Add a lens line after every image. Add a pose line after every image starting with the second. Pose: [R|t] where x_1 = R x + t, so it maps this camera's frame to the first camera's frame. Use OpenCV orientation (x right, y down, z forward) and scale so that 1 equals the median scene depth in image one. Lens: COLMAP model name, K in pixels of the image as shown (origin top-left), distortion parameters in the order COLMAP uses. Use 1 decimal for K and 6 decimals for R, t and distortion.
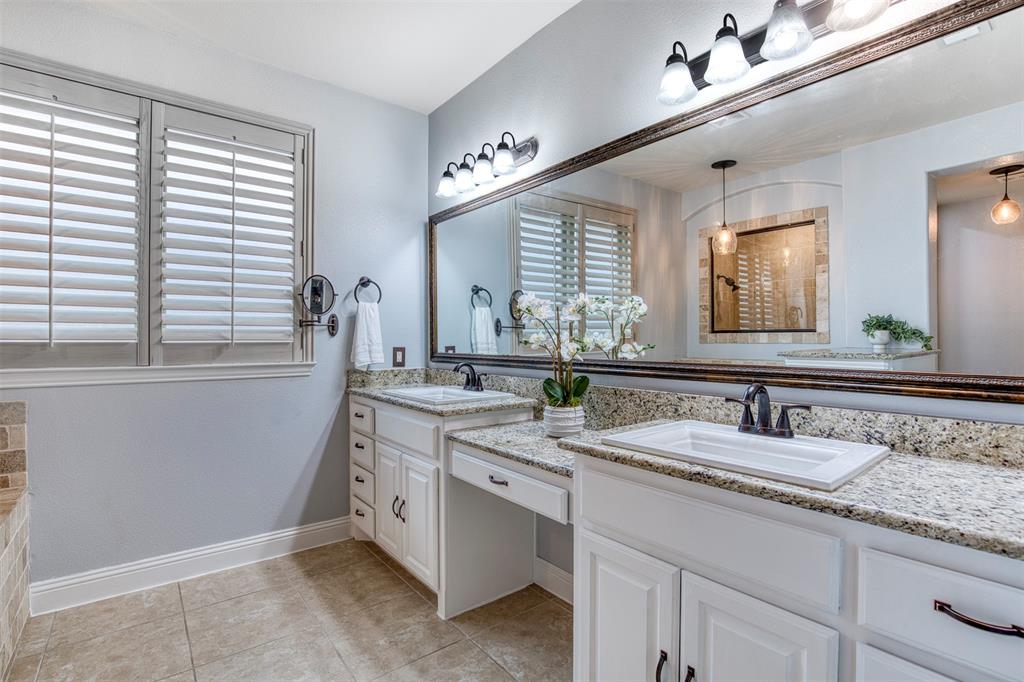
lens RADIAL K [[492.0, 0, 511.7], [0, 492.0, 341.1], [0, 0, 1]] dist [-0.003695, -0.000137]
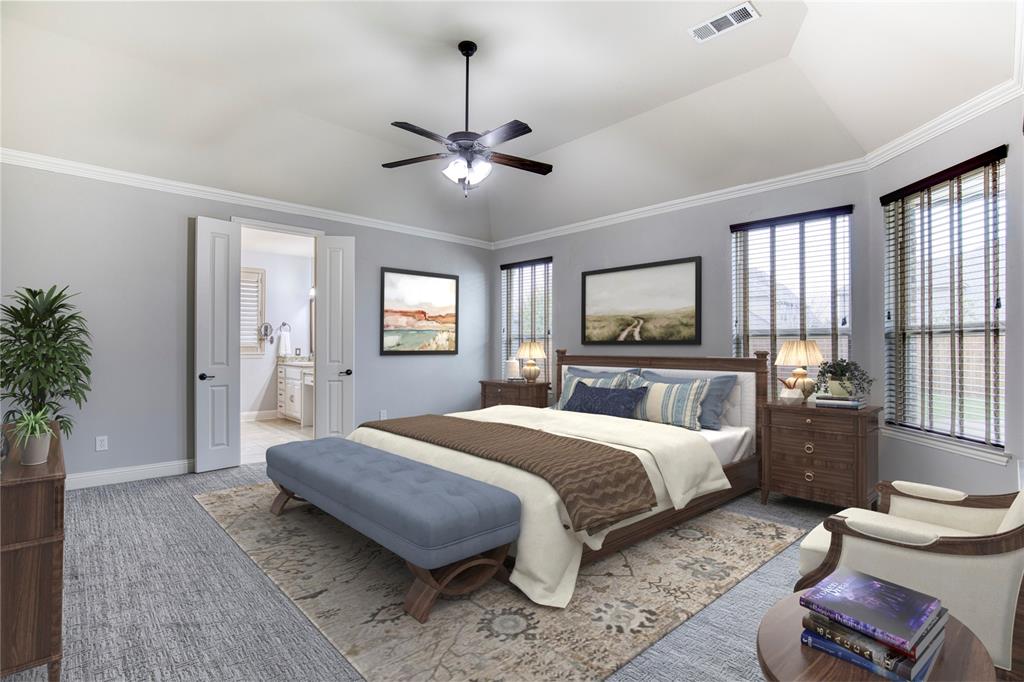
lens RADIAL K [[510.5, 0, 512.1], [0, 510.5, 340.0], [0, 0, 1]] dist [0.001732, 0.000089]
pose [[0.997068, 0.005315, 0.076339, 0.786723], [-0.004868, 0.999970, -0.006038, -0.022685], [-0.076369, 0.005649, 0.997064, -2.024071]]
